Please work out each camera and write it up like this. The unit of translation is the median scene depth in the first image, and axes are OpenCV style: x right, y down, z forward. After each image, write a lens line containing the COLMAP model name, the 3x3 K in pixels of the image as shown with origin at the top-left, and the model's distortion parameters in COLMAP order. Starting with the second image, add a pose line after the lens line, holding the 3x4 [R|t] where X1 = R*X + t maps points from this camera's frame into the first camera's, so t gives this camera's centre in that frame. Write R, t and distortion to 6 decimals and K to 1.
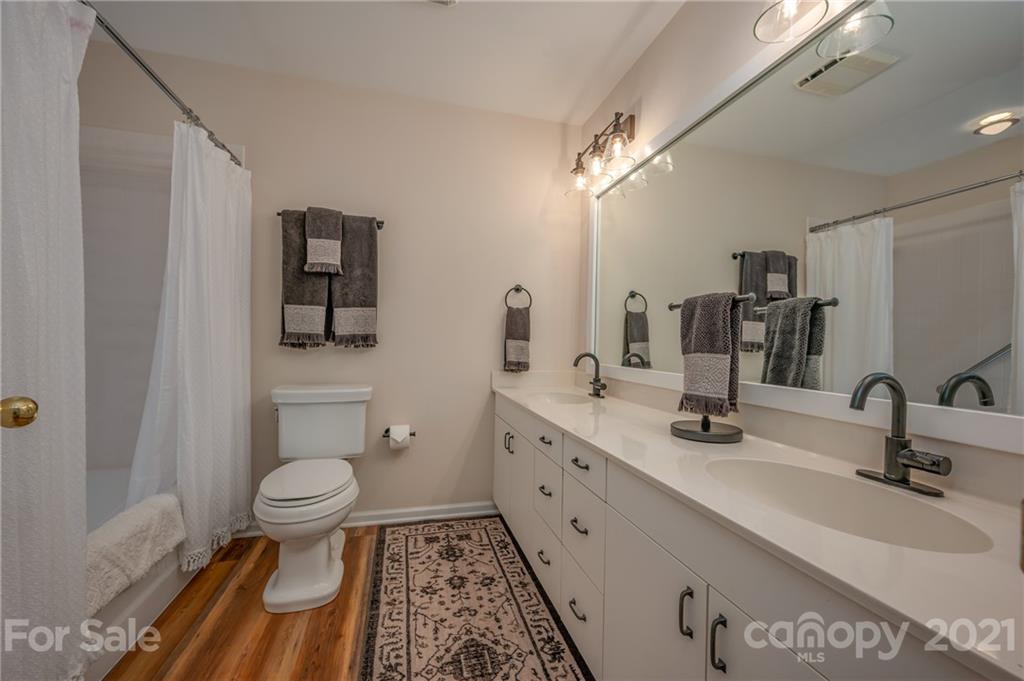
lens RADIAL K [[403.7, 0, 514.6], [0, 403.7, 345.5], [0, 0, 1]] dist [0.002383, 0.000145]
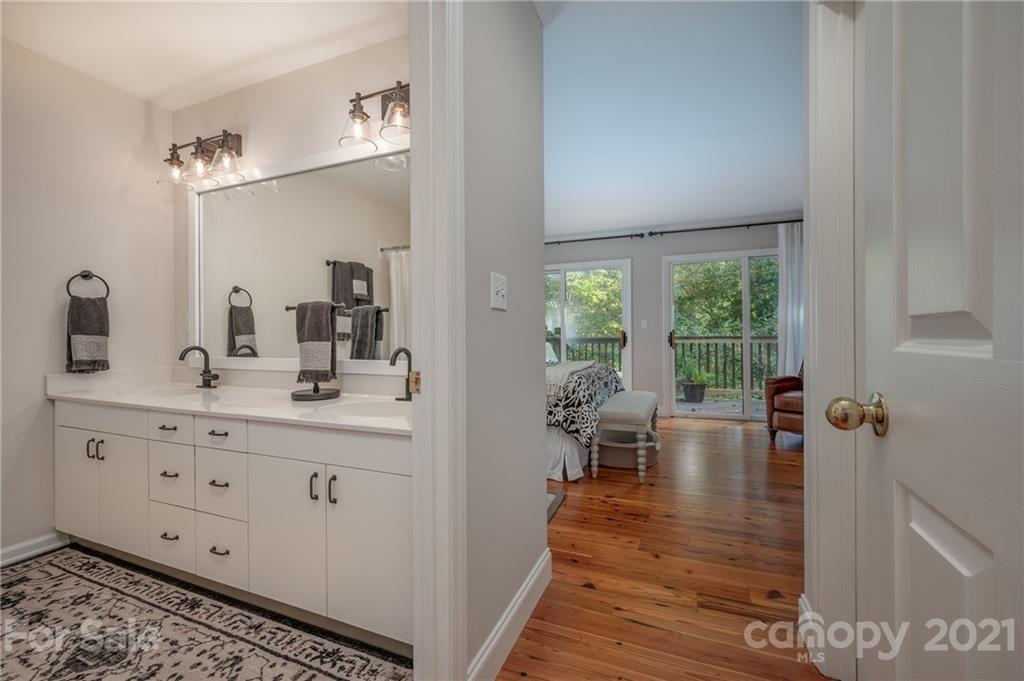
lens RADIAL K [[415.2, 0, 515.1], [0, 415.2, 337.6], [0, 0, 1]] dist [0.000244, 0.000134]
pose [[0.602253, -0.026297, 0.797872, -0.201515], [0.023225, 0.999611, 0.015415, -0.001046], [-0.797967, 0.009247, 0.602630, -0.339296]]
